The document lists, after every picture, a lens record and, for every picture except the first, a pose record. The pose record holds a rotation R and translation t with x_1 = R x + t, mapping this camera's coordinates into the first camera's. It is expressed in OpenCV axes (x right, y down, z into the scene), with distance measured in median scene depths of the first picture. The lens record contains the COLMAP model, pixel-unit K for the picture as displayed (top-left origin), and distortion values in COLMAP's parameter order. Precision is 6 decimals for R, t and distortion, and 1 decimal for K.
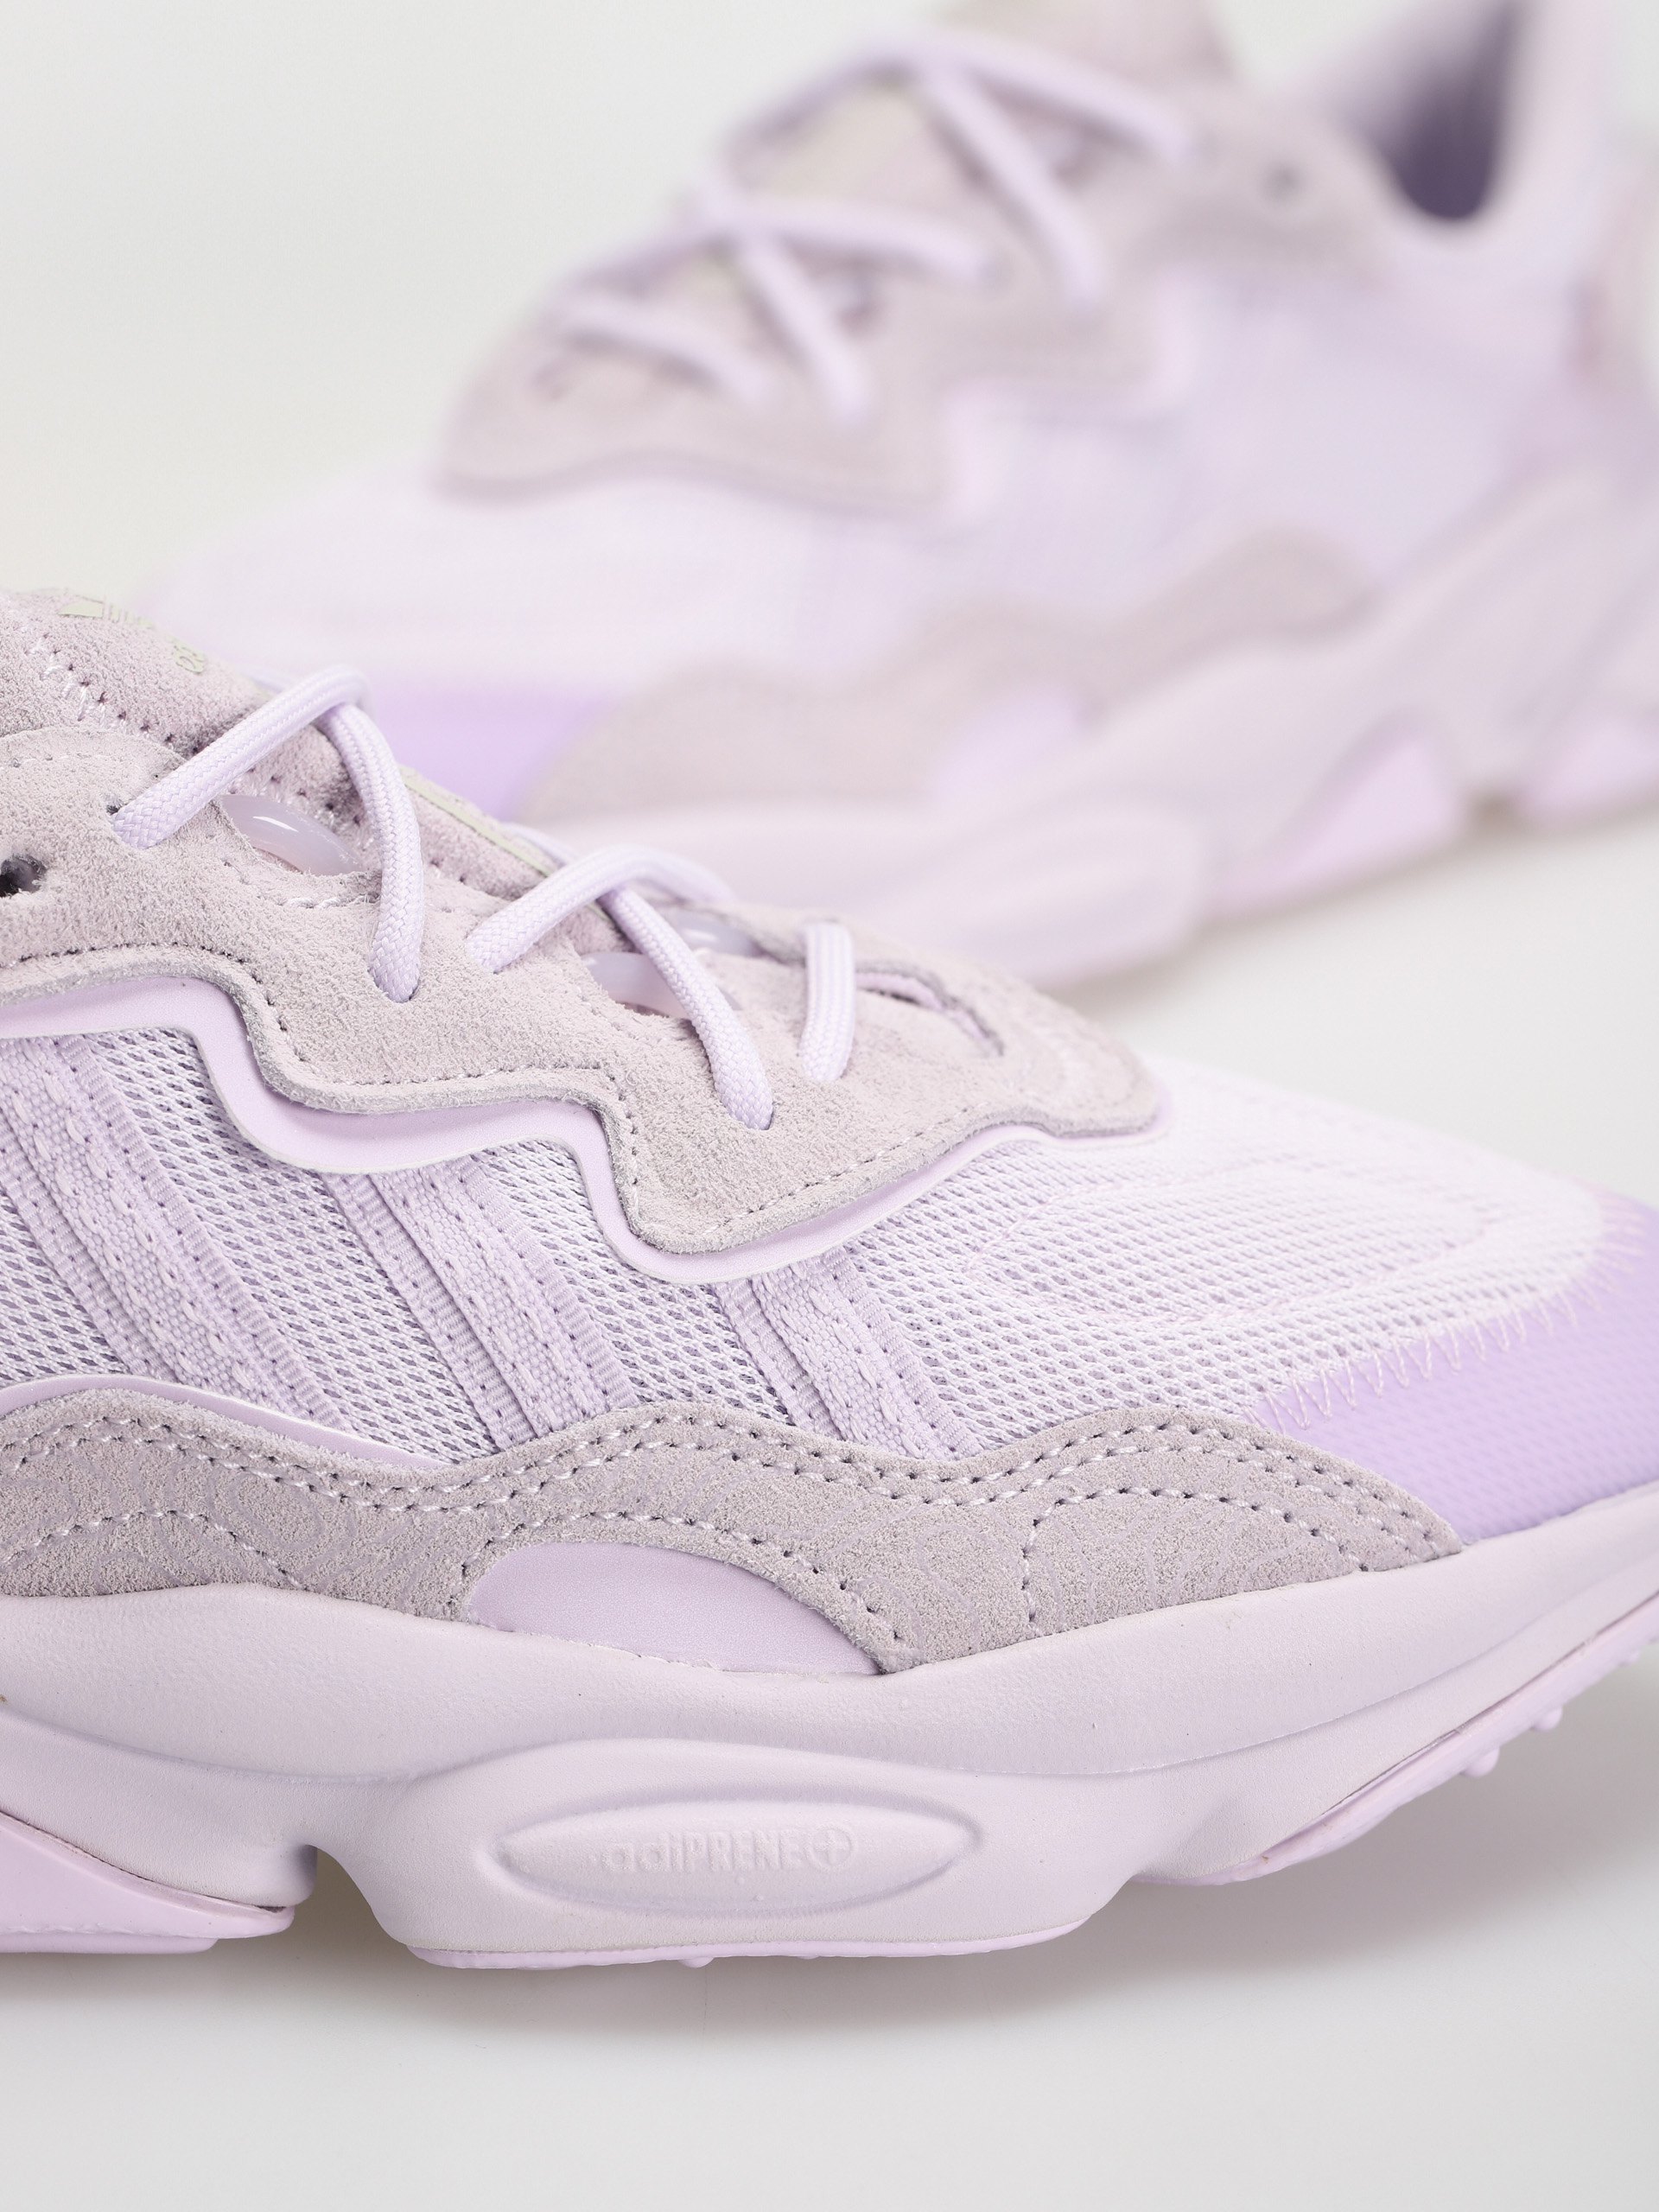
lens RADIAL K [[8672.0, 0, 822.1], [0, 8672.0, 1102.0], [0, 0, 1]] dist [-0.051289, 0.000000]
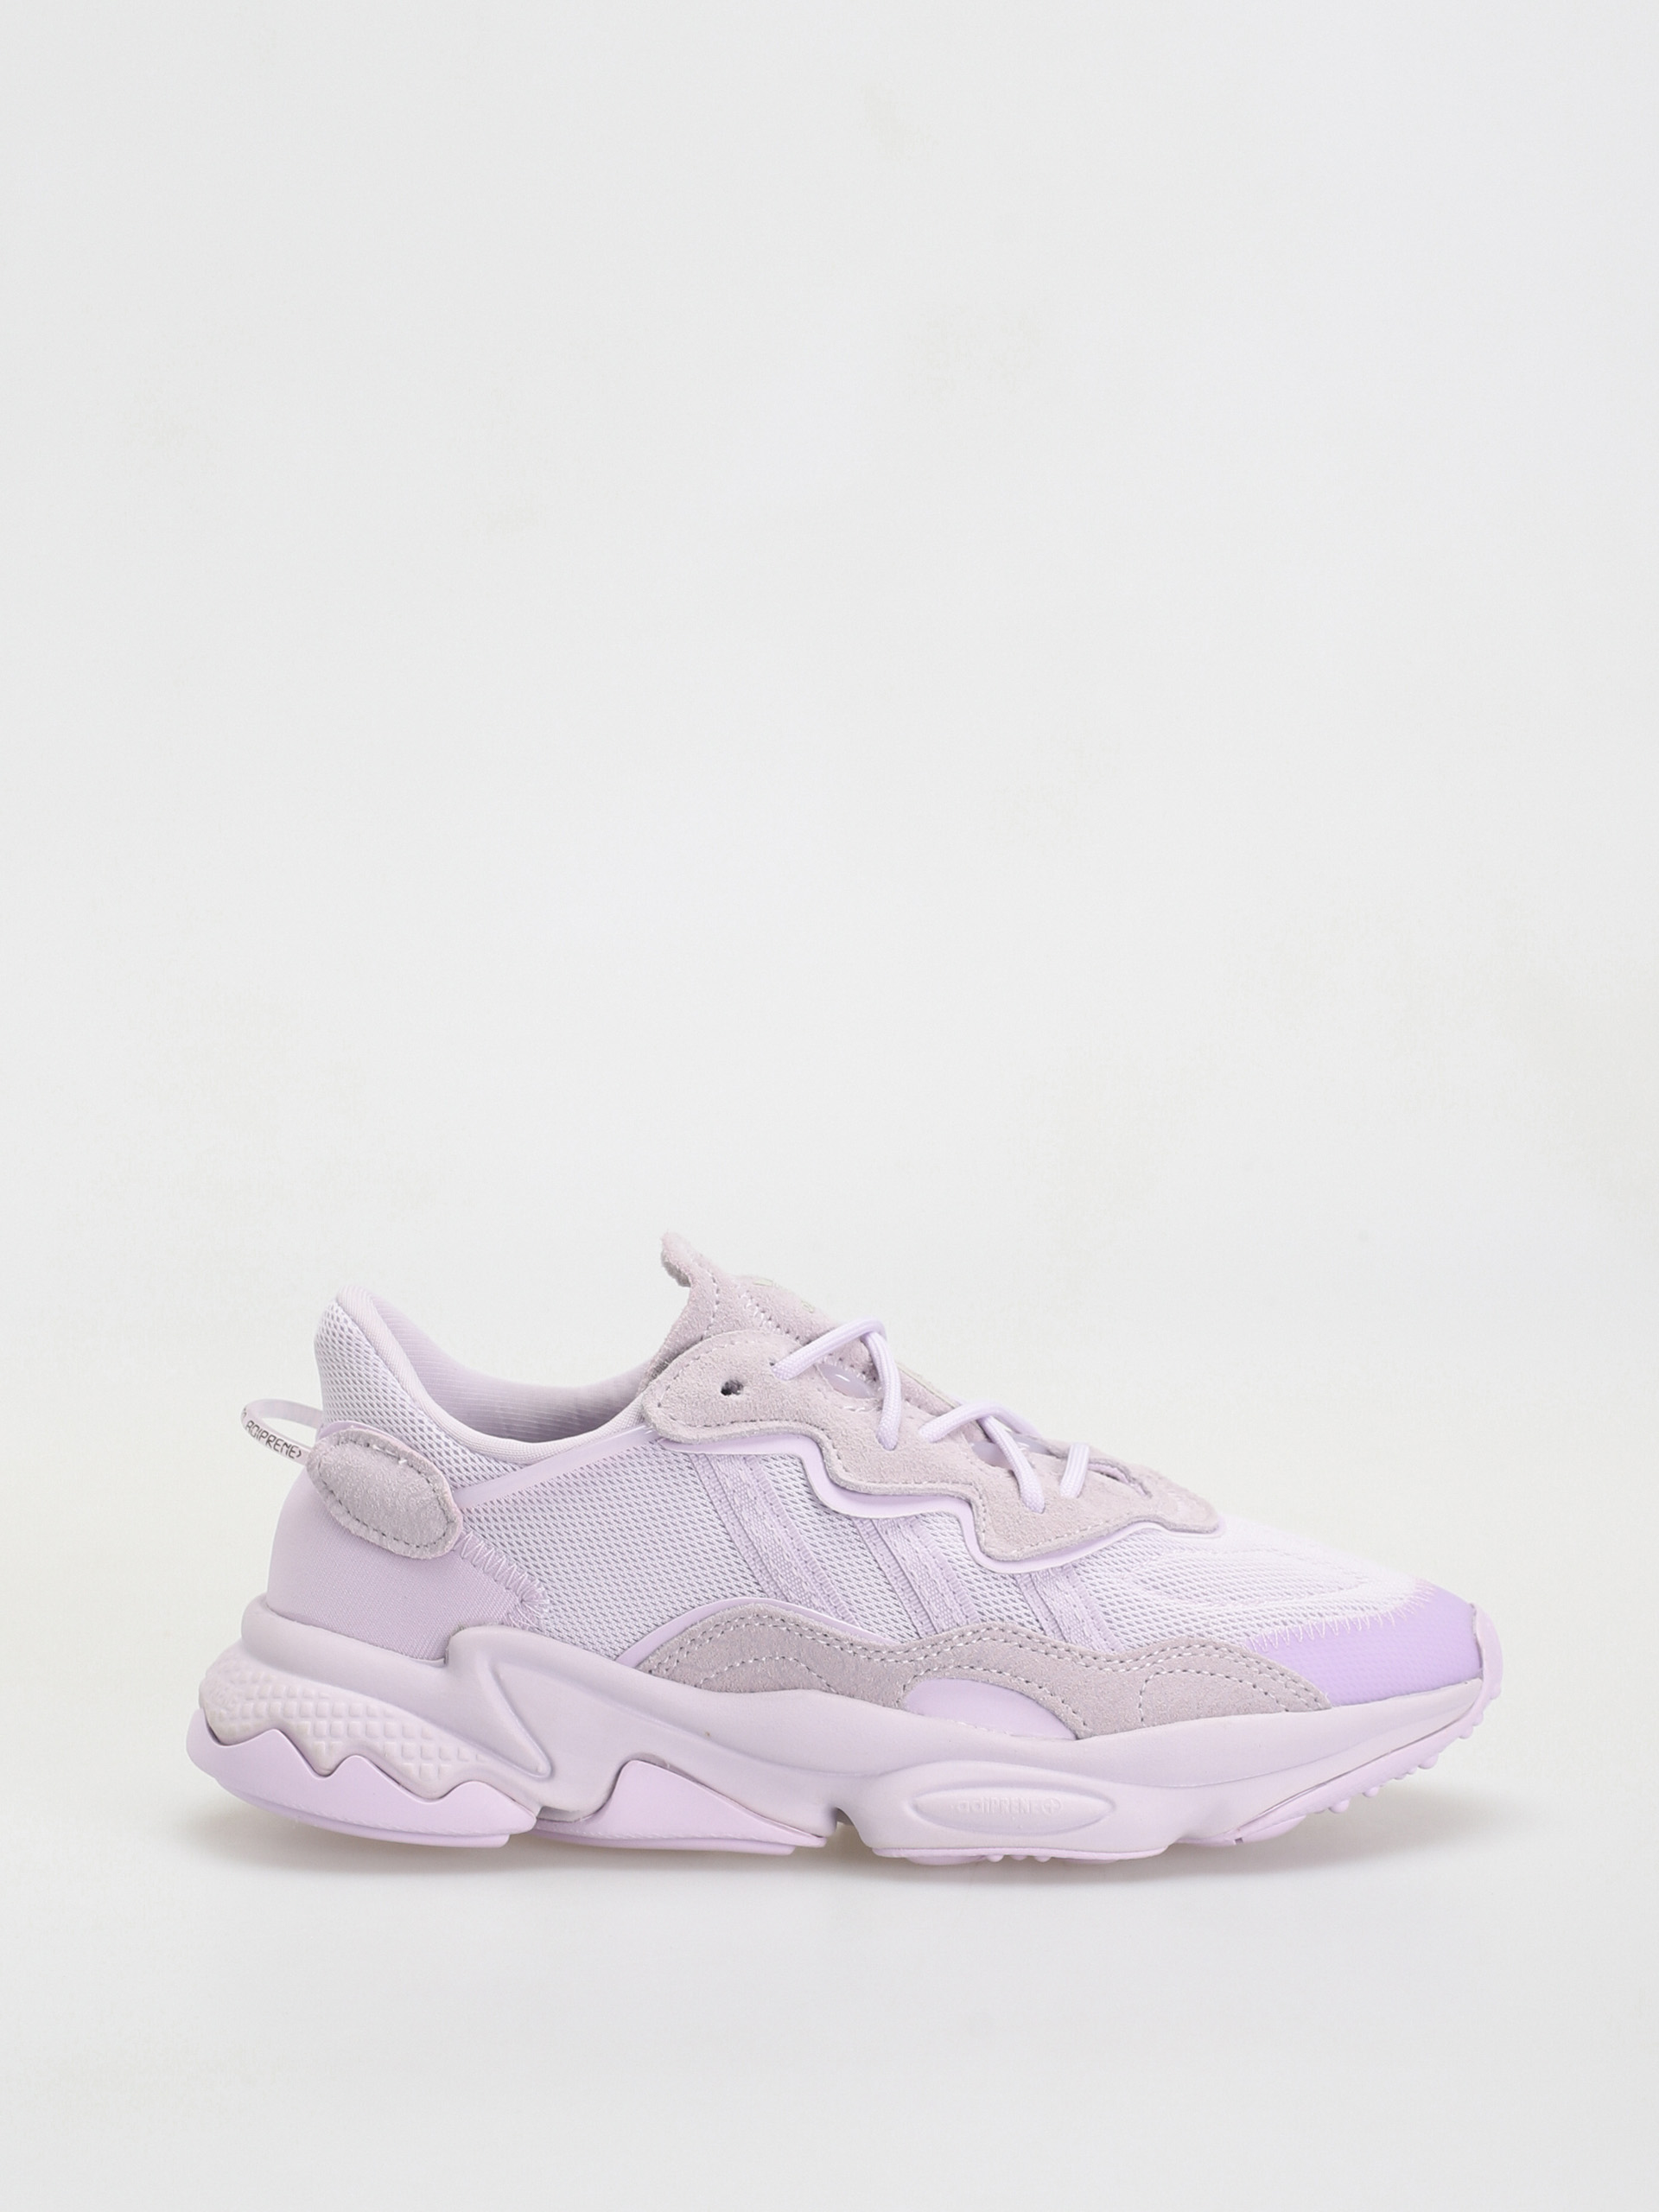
lens RADIAL K [[8672.0, 0, 837.5], [0, 8672.0, 1106.5], [0, 0, 1]] dist [-0.051289, 0.000000]
pose [[0.996298, 0.036032, -0.078049, 0.120216], [-0.046288, 0.989918, -0.133863, 0.214854], [0.072439, 0.136980, 0.987922, -1.371996]]
